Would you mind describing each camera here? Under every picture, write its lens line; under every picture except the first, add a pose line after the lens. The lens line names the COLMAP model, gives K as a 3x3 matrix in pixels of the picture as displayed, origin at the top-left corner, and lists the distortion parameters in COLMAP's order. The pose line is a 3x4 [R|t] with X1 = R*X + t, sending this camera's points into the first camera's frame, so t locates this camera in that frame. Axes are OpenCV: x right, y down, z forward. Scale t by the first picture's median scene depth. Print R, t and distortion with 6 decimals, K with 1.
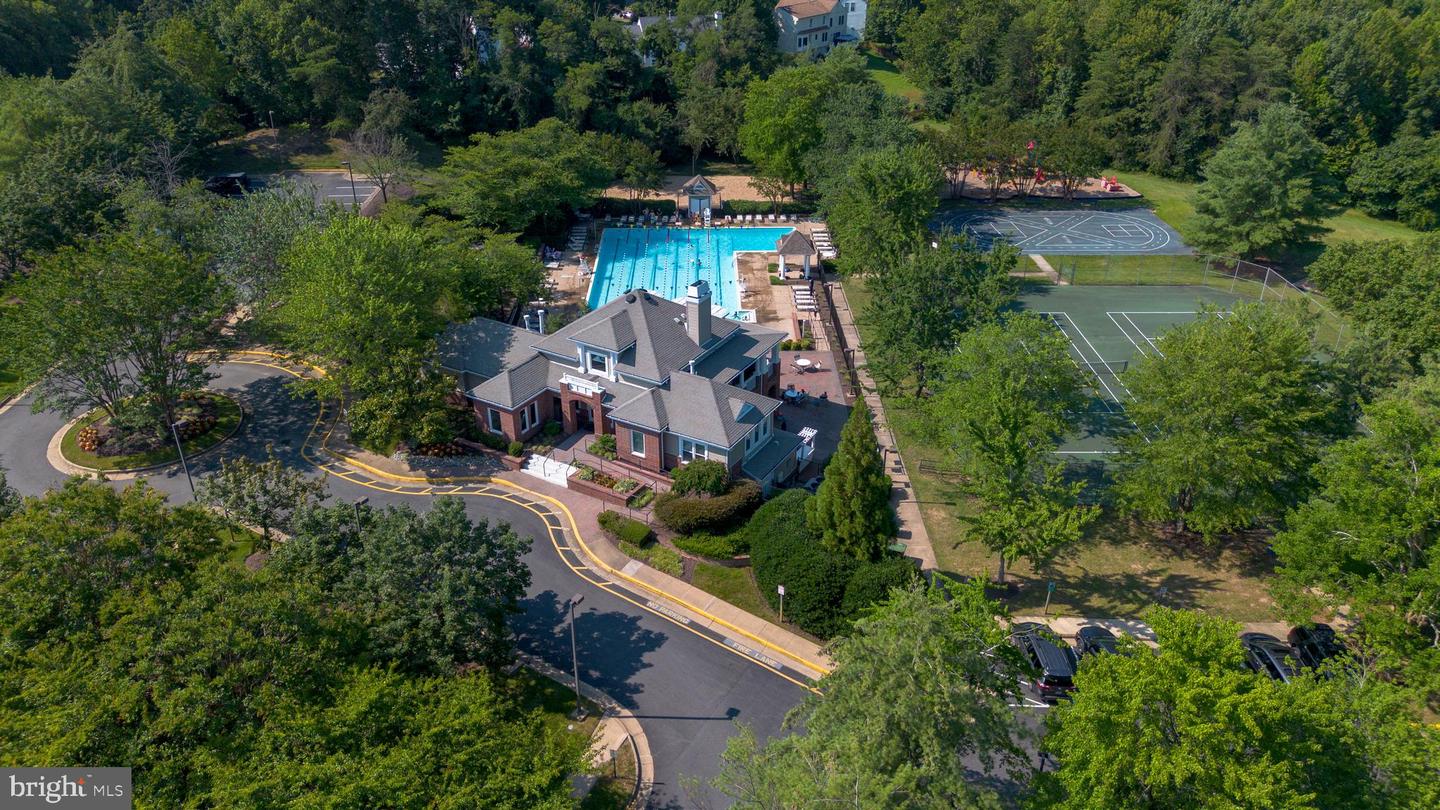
lens RADIAL K [[1016.4, 0, 715.0], [0, 1016.4, 407.9], [0, 0, 1]] dist [0.072643, -0.071346]
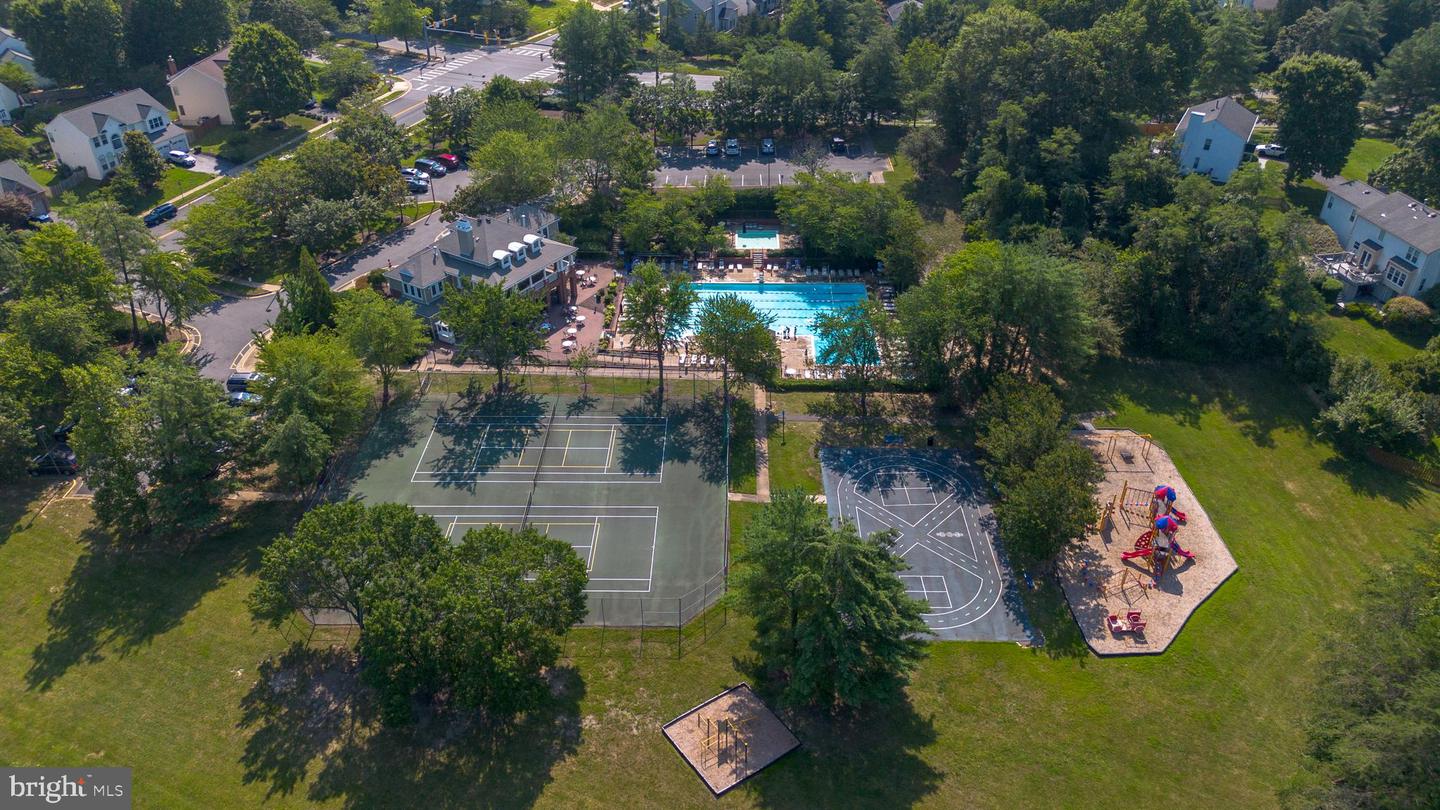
lens RADIAL K [[1012.1, 0, 717.0], [0, 1012.1, 405.8], [0, 0, 1]] dist [0.122787, -0.183985]
pose [[-0.034933, 0.548475, -0.835437, 1.177840], [-0.479764, 0.724121, 0.495455, -0.703281], [0.876702, 0.418120, 0.237843, 0.753727]]
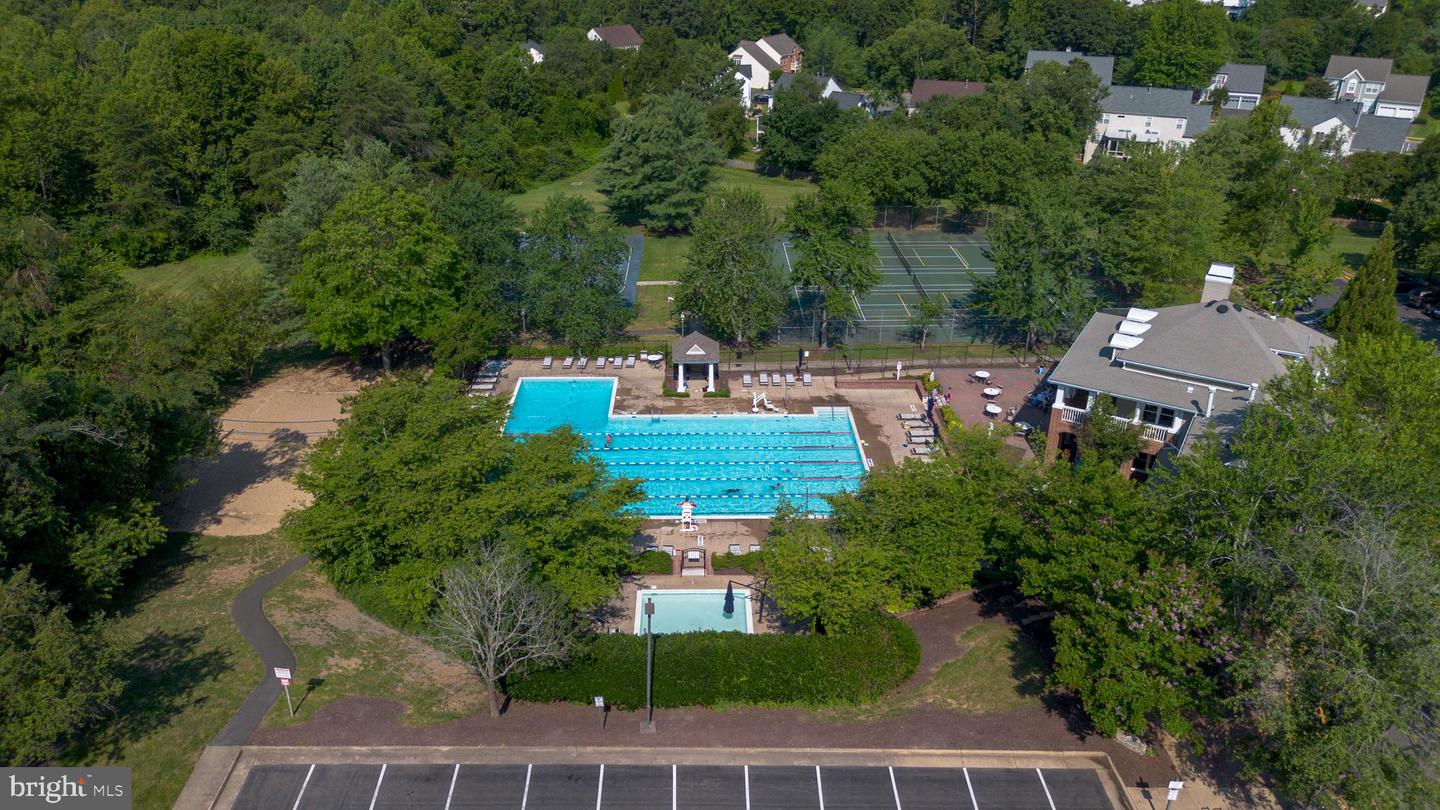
lens RADIAL K [[1016.4, 0, 715.0], [0, 1016.4, 407.9], [0, 0, 1]] dist [0.072643, -0.071346]
pose [[-0.007201, -0.444469, 0.895765, -0.710311], [0.465133, 0.791494, 0.396470, -0.464978], [-0.885211, 0.419506, 0.201037, 0.894666]]
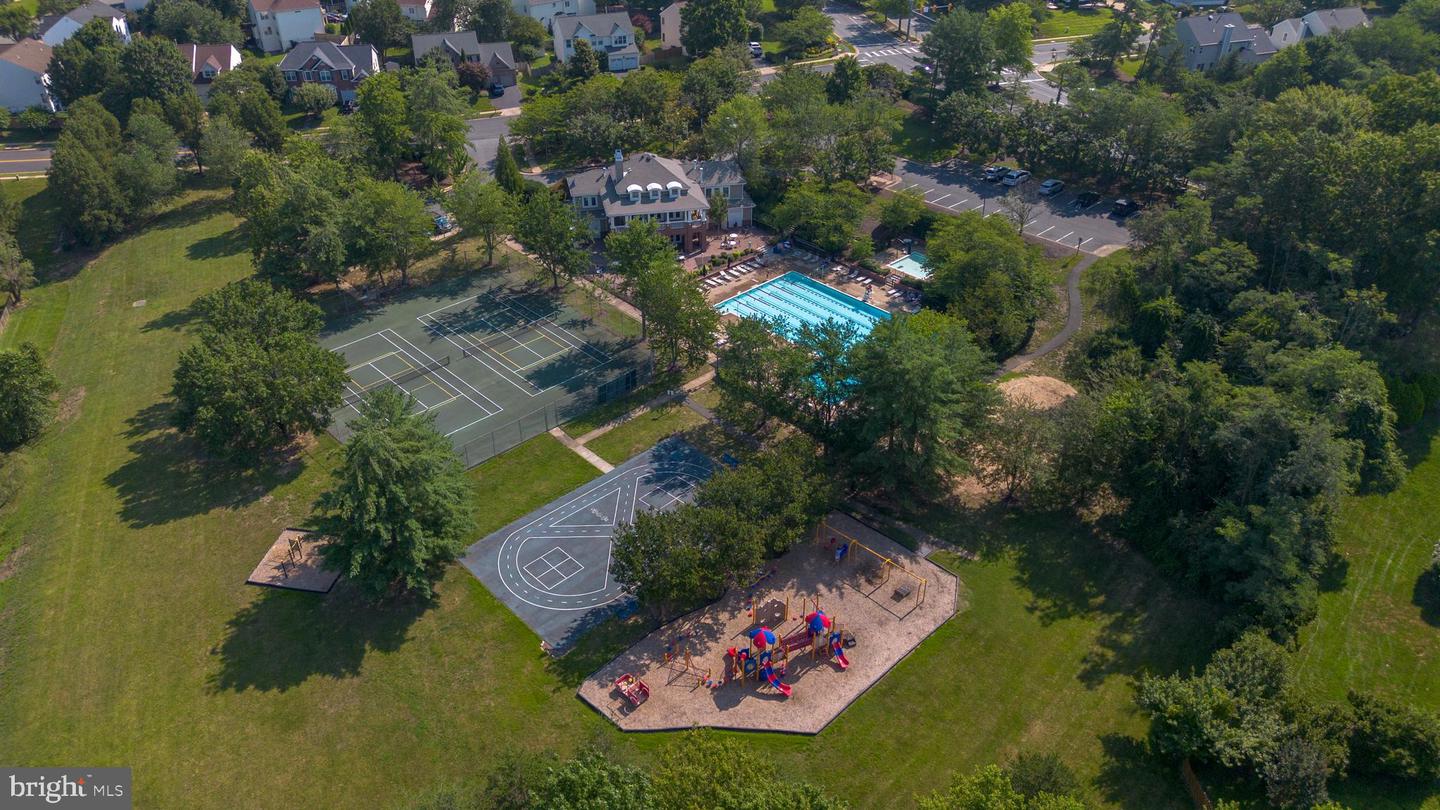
lens RADIAL K [[1016.4, 0, 715.0], [0, 1016.4, 407.9], [0, 0, 1]] dist [0.072643, -0.071346]
pose [[-0.739261, 0.371641, -0.561584, 0.852496], [-0.325498, 0.532847, 0.781105, -1.082517], [0.589529, 0.760235, -0.272945, 1.449005]]
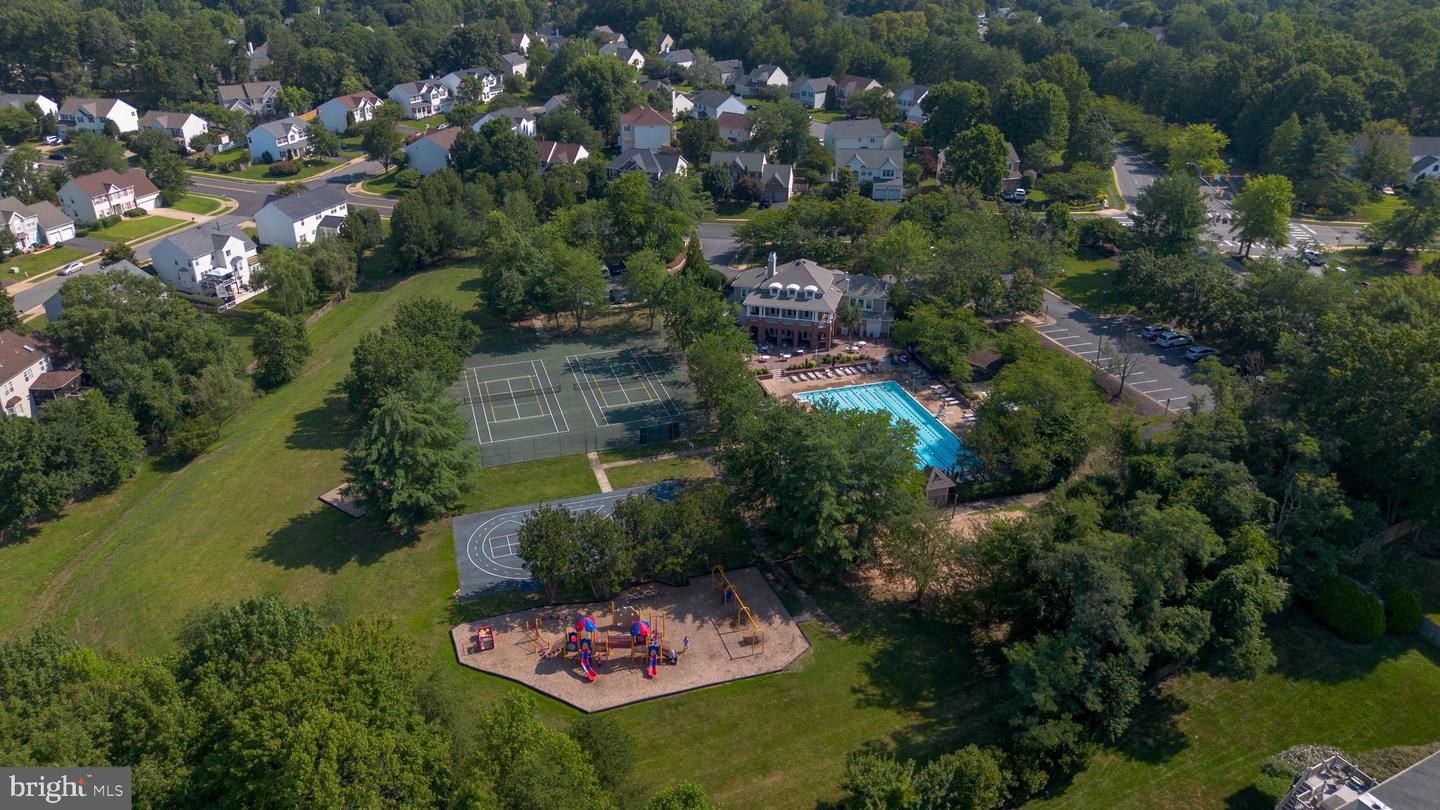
lens RADIAL K [[1016.4, 0, 715.0], [0, 1016.4, 407.9], [0, 0, 1]] dist [0.072643, -0.071346]
pose [[-0.961052, 0.119731, -0.249084, 0.529998], [-0.135297, 0.582058, 0.801812, -1.267811], [0.240983, 0.804284, -0.543189, 1.778069]]
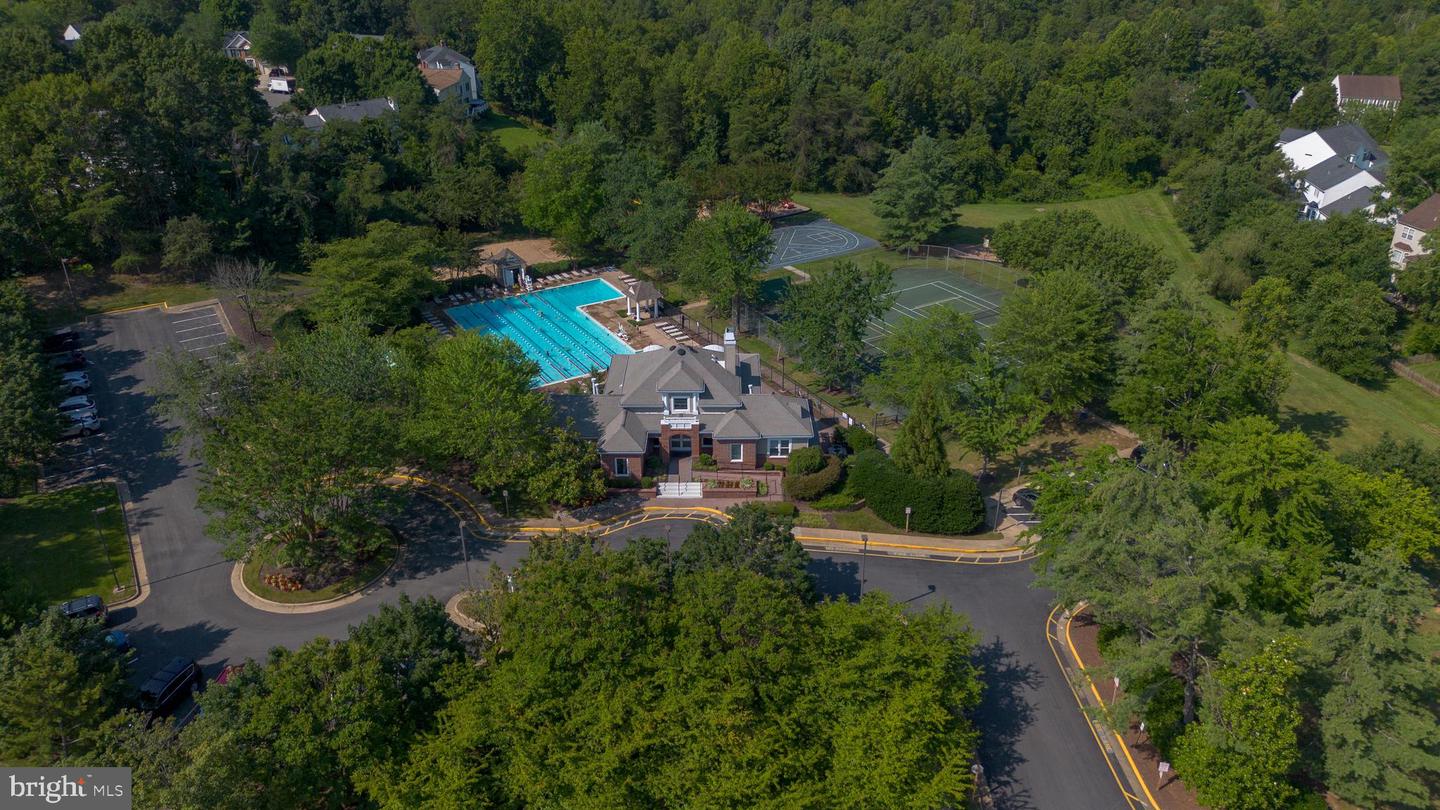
lens RADIAL K [[1016.4, 0, 715.0], [0, 1016.4, 407.9], [0, 0, 1]] dist [0.072643, -0.071346]
pose [[0.862346, -0.237863, 0.446969, -0.452411], [0.246246, 0.968371, 0.040252, -0.055249], [-0.442406, 0.075353, 0.893644, -0.131565]]
